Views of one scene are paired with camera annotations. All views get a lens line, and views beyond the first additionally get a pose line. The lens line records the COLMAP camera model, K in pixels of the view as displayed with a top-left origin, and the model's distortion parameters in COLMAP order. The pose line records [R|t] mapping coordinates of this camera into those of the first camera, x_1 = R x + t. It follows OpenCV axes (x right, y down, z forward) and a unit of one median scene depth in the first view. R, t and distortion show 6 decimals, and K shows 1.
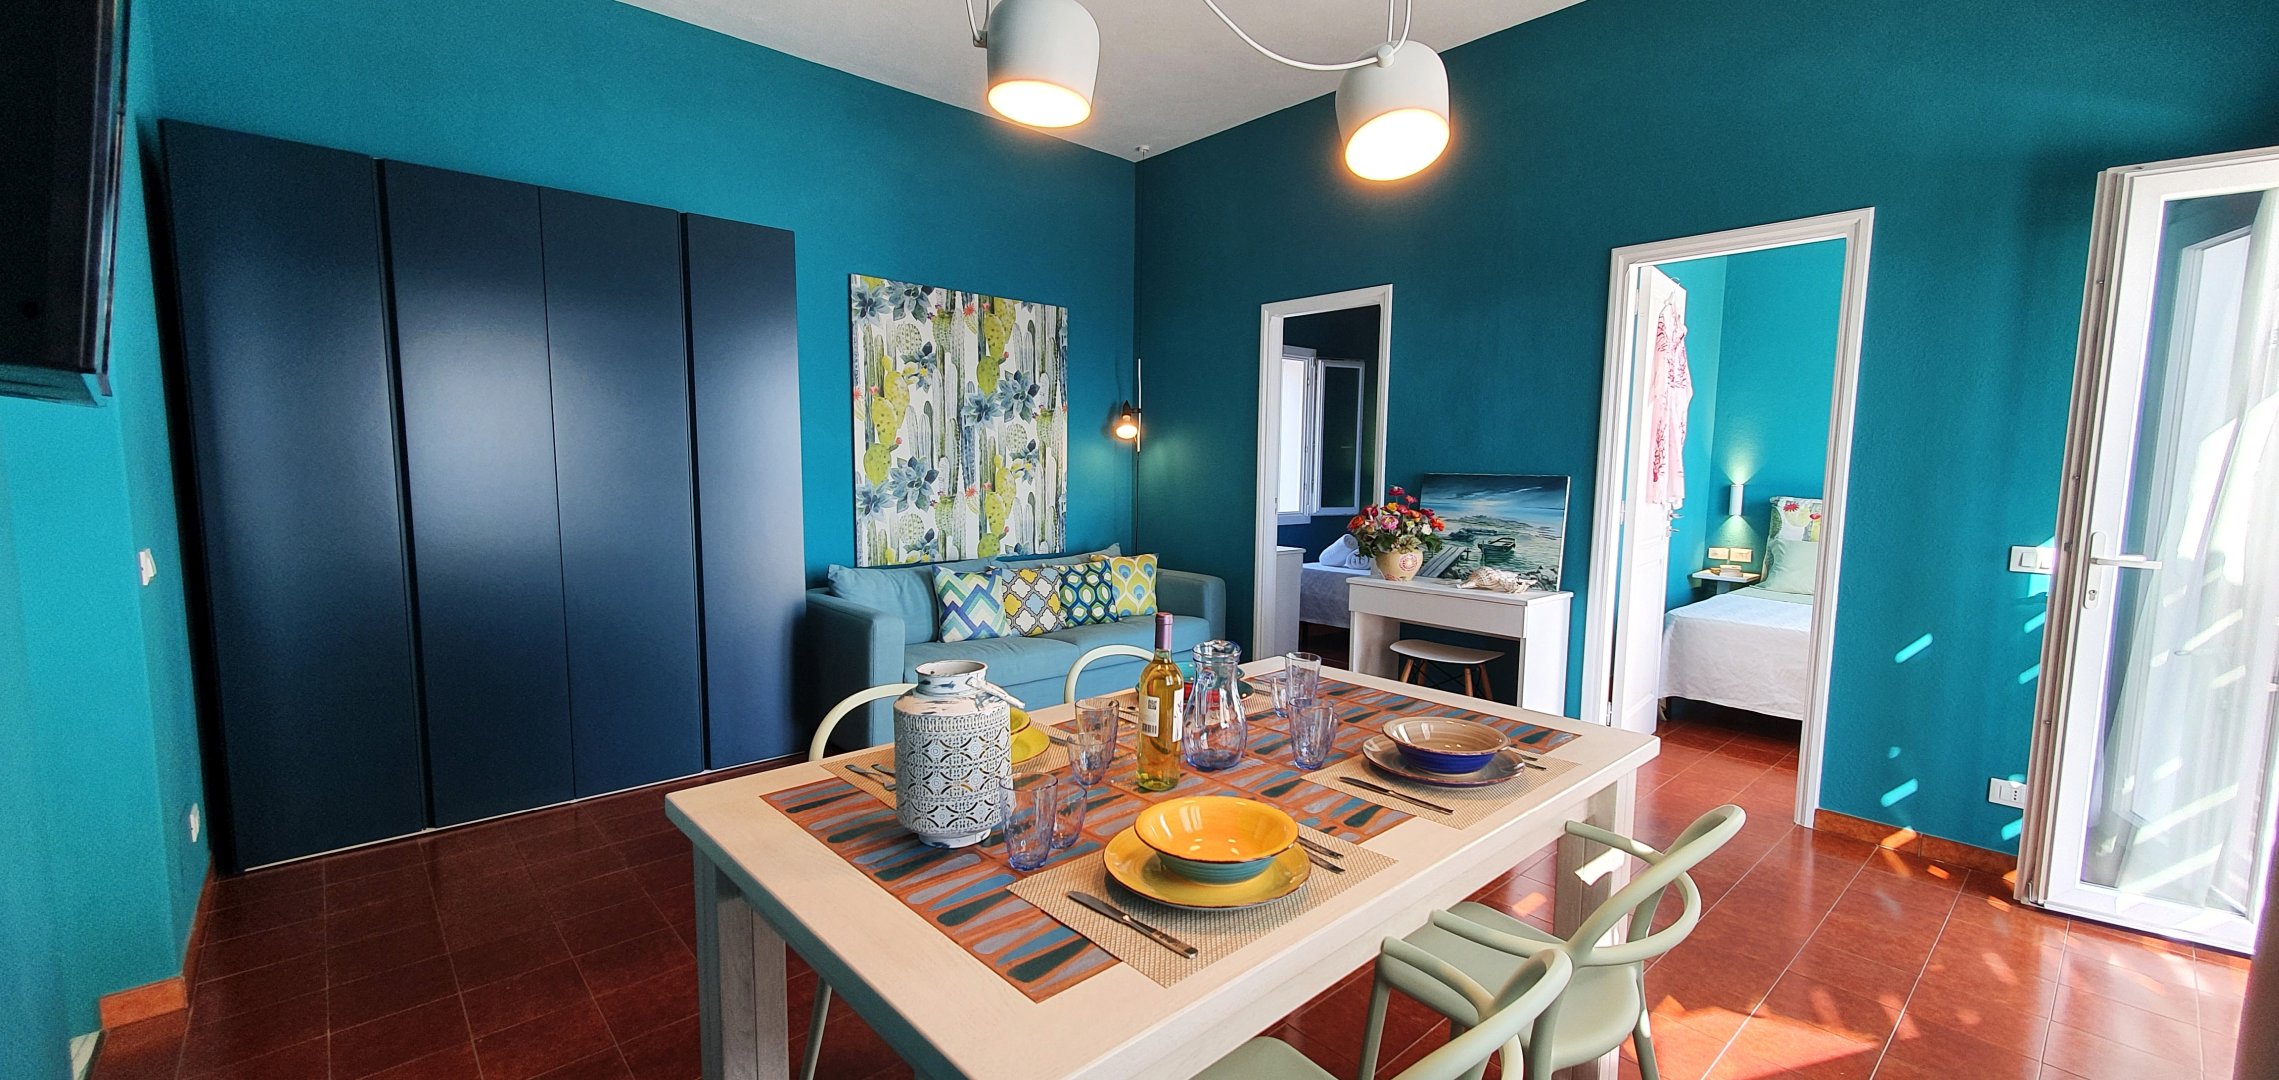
lens RADIAL K [[915.0, 0, 1139.5], [0, 915.0, 540.0], [0, 0, 1]] dist [-0.000483, 0.000002]
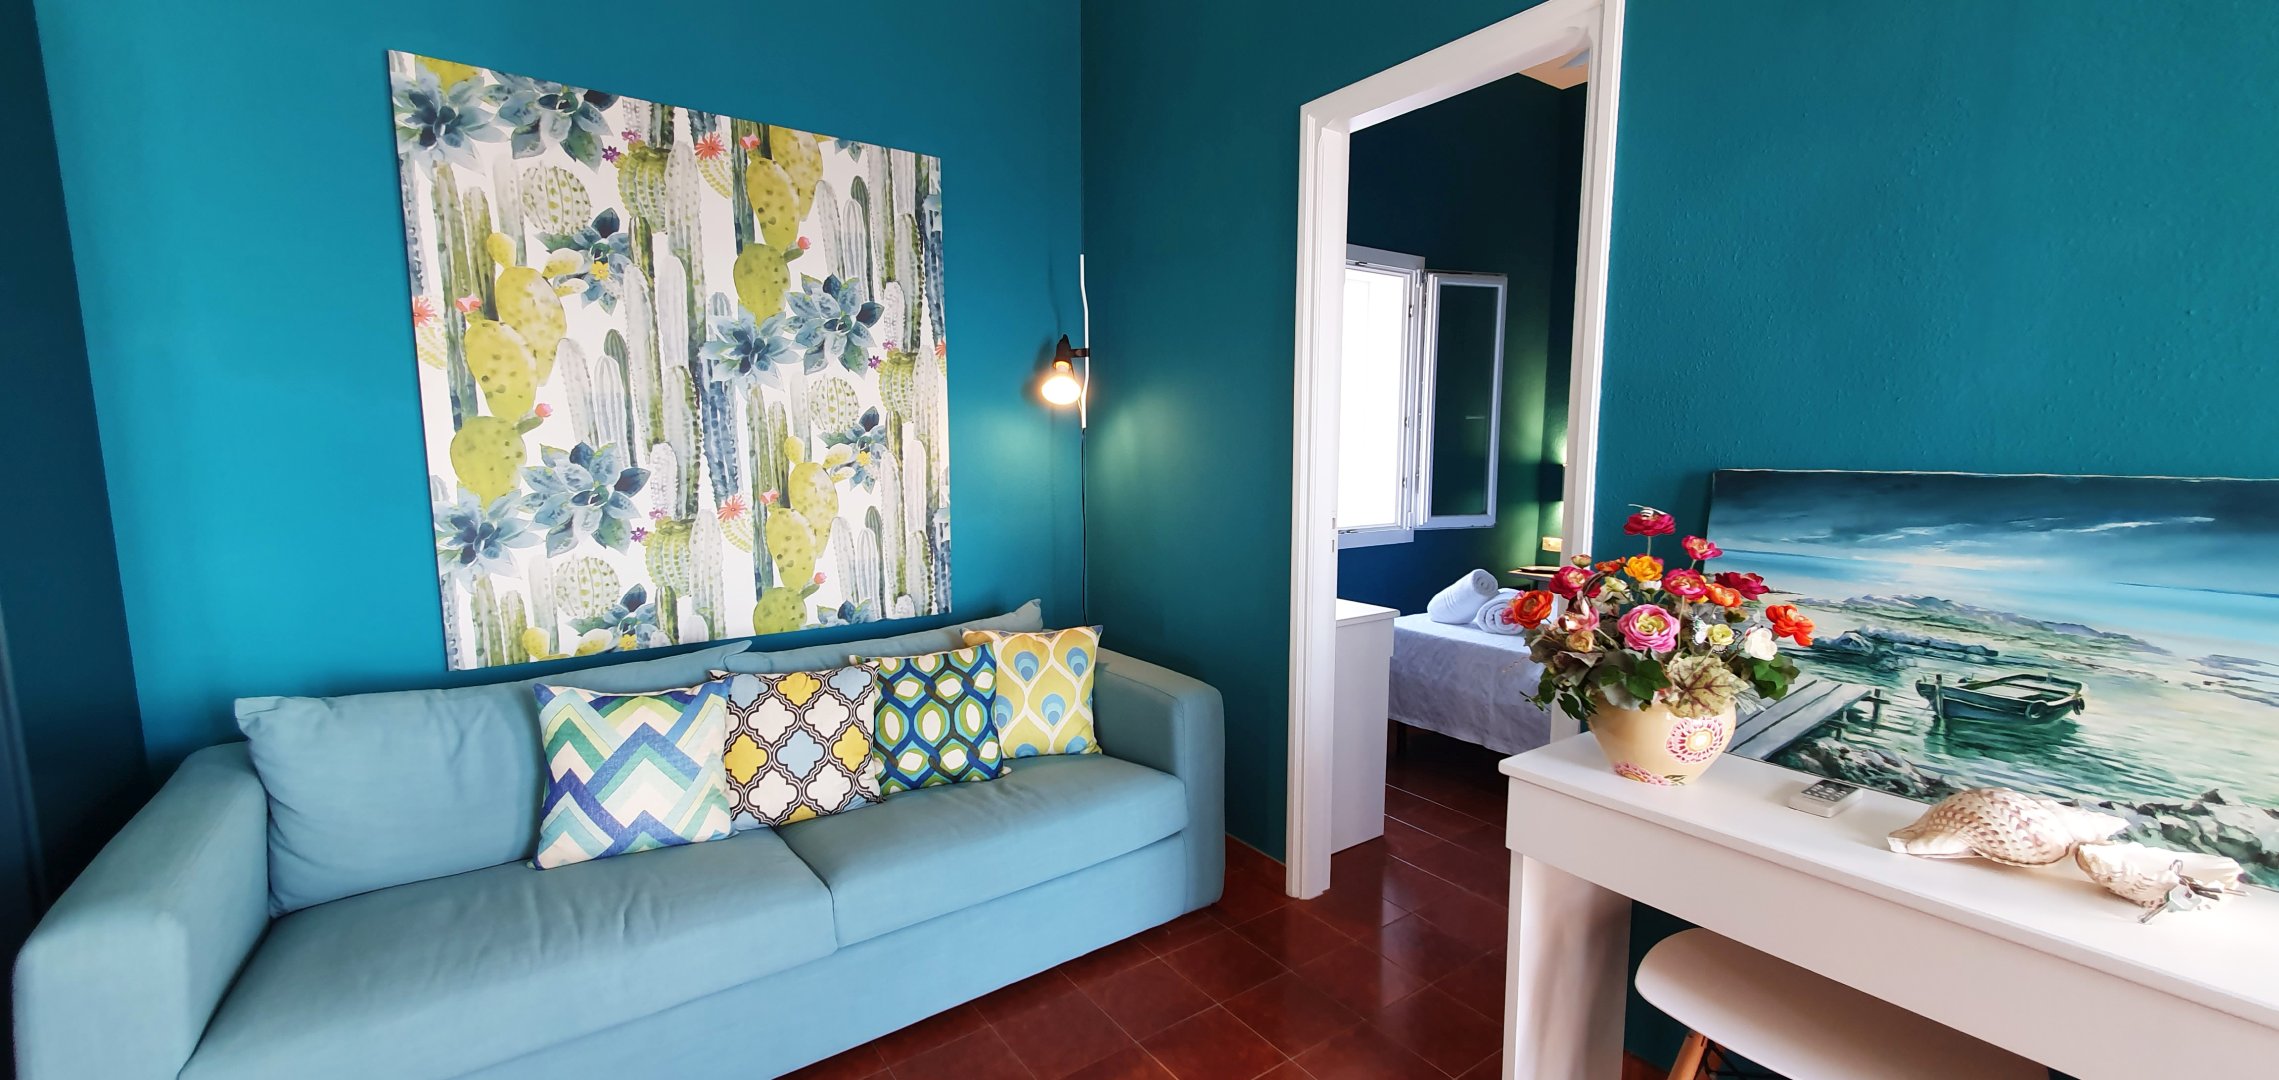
lens RADIAL K [[873.3, 0, 1139.5], [0, 873.3, 540.0], [0, 0, 1]] dist [0.013417, -0.000168]
pose [[0.992056, 0.000922, -0.125790, 0.109596], [0.002132, 0.999706, 0.024140, -0.048134], [0.125775, -0.024217, 0.991763, 0.552077]]
